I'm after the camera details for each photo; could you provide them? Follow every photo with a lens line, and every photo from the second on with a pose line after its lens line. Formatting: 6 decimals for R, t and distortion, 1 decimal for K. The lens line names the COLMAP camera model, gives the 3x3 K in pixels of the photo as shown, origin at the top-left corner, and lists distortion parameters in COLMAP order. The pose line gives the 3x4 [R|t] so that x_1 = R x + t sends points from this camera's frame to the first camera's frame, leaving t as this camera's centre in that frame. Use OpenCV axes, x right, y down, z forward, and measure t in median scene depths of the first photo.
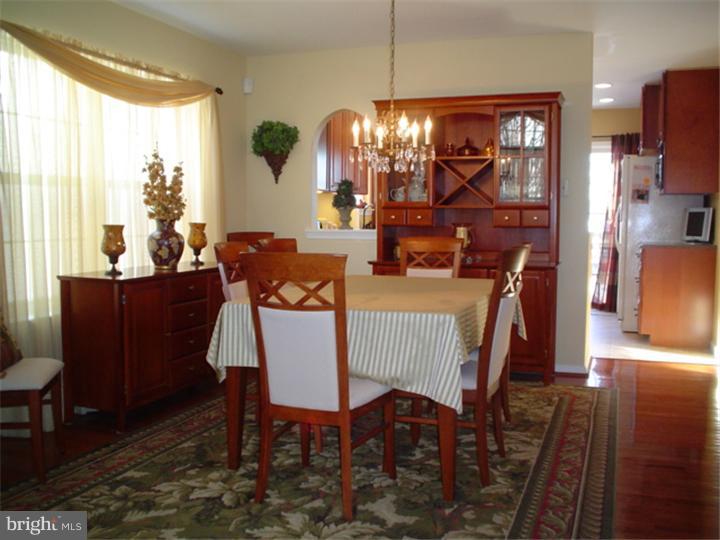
lens RADIAL K [[701.0, 0, 366.5], [0, 701.0, 269.6], [0, 0, 1]] dist [-0.127206, 0.098293]
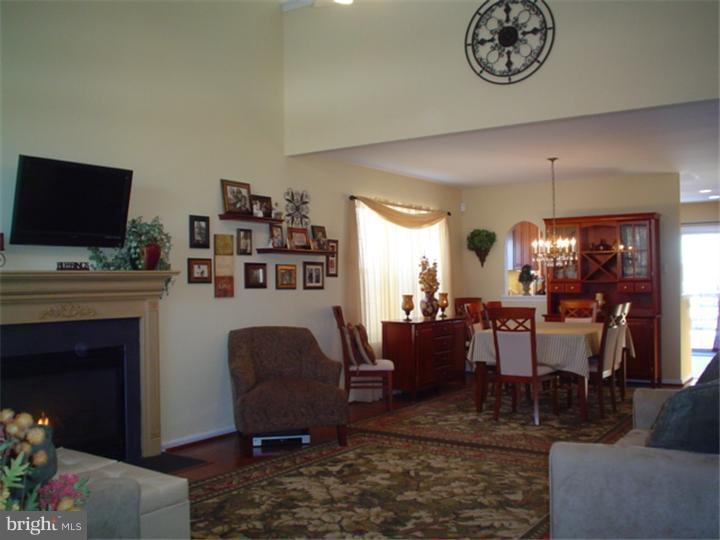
lens RADIAL K [[701.0, 0, 366.5], [0, 701.0, 269.6], [0, 0, 1]] dist [-0.127206, 0.098293]
pose [[0.972712, -0.018829, -0.231249, -0.022246], [-0.002347, 0.995852, -0.090955, 0.038590], [0.232003, 0.089016, 0.968633, -0.833834]]
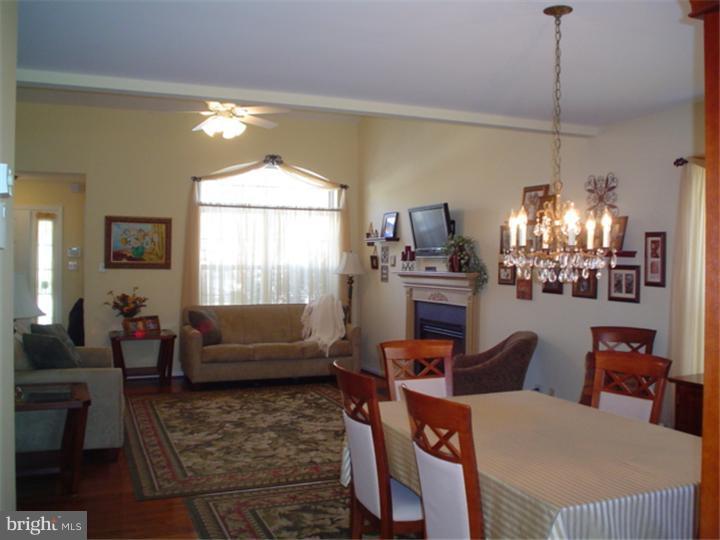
lens RADIAL K [[701.0, 0, 366.5], [0, 701.0, 269.6], [0, 0, 1]] dist [-0.127206, 0.098293]
pose [[-0.727066, -0.001075, -0.686566, 0.604726], [-0.063984, 0.995753, 0.066199, -0.162699], [0.683579, 0.092061, -0.724047, 1.205385]]
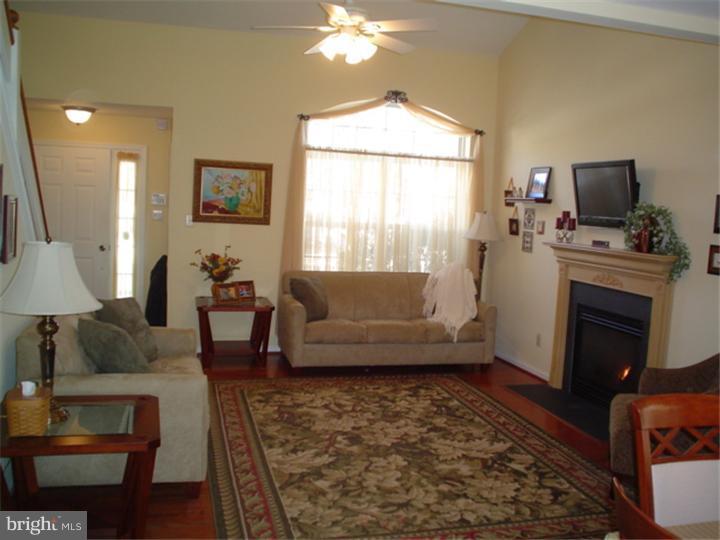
lens RADIAL K [[701.0, 0, 366.5], [0, 701.0, 269.6], [0, 0, 1]] dist [-0.127206, 0.098293]
pose [[-0.806546, 0.012773, -0.591034, 0.449561], [-0.096710, 0.983447, 0.153228, -0.170663], [0.583208, 0.180744, -0.791960, 0.859992]]
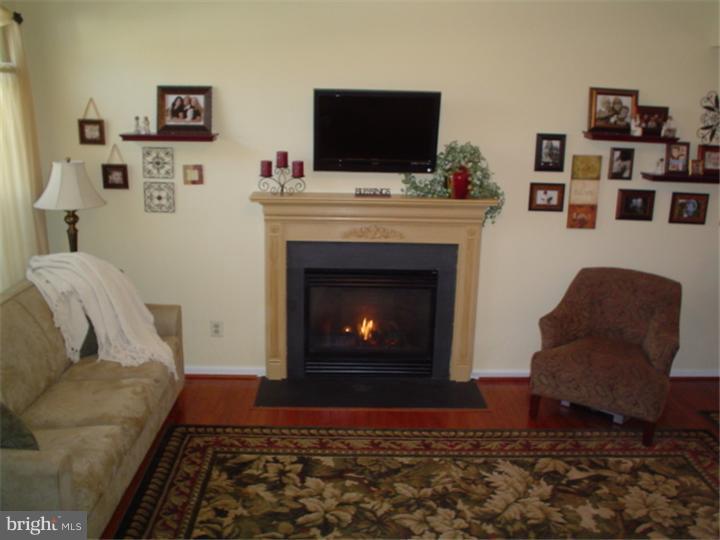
lens RADIAL K [[701.0, 0, 366.5], [0, 701.0, 269.6], [0, 0, 1]] dist [-0.127206, 0.098293]
pose [[0.382719, 0.235951, -0.893226, 0.303851], [-0.095458, 0.971761, 0.215796, -0.176872], [0.918920, 0.002676, 0.394435, -0.370924]]
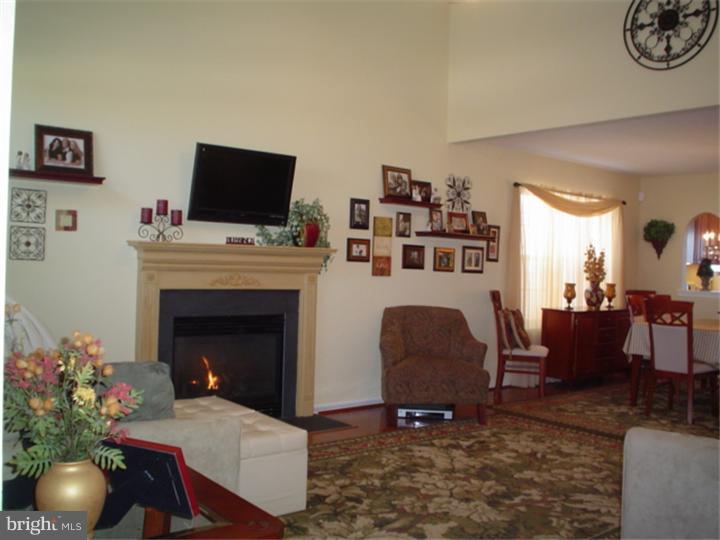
lens RADIAL K [[701.0, 0, 366.5], [0, 701.0, 269.6], [0, 0, 1]] dist [-0.127206, 0.098293]
pose [[0.868116, 0.028322, -0.495553, 0.086199], [-0.066968, 0.995925, -0.060397, 0.046399], [0.491824, 0.085618, 0.866475, -0.855199]]
